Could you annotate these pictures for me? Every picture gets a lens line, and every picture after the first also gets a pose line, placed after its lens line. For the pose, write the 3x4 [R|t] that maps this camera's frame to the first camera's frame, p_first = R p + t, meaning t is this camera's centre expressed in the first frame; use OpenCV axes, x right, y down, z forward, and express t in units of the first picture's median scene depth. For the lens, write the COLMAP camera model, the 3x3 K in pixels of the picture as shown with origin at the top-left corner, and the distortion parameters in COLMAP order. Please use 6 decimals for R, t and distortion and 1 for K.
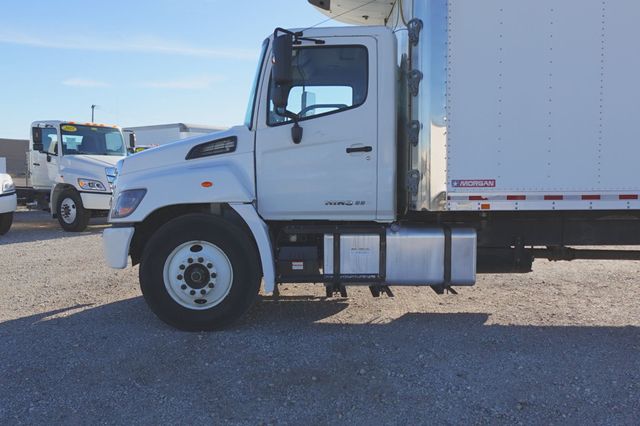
lens RADIAL K [[387.9, 0, 318.1], [0, 387.9, 202.3], [0, 0, 1]] dist [-0.004281, -0.000102]
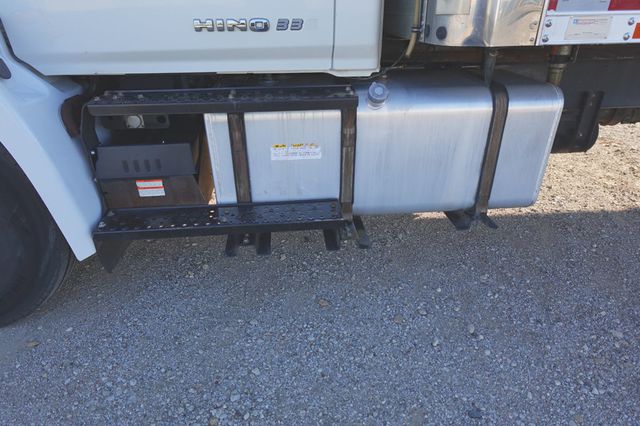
lens RADIAL K [[387.9, 0, 318.1], [0, 387.9, 202.3], [0, 0, 1]] dist [-0.004281, -0.000102]
pose [[0.992856, -0.063419, 0.101073, 0.086770], [0.015167, 0.907268, 0.420280, 0.000738], [-0.118354, -0.415745, 0.901748, 0.591285]]
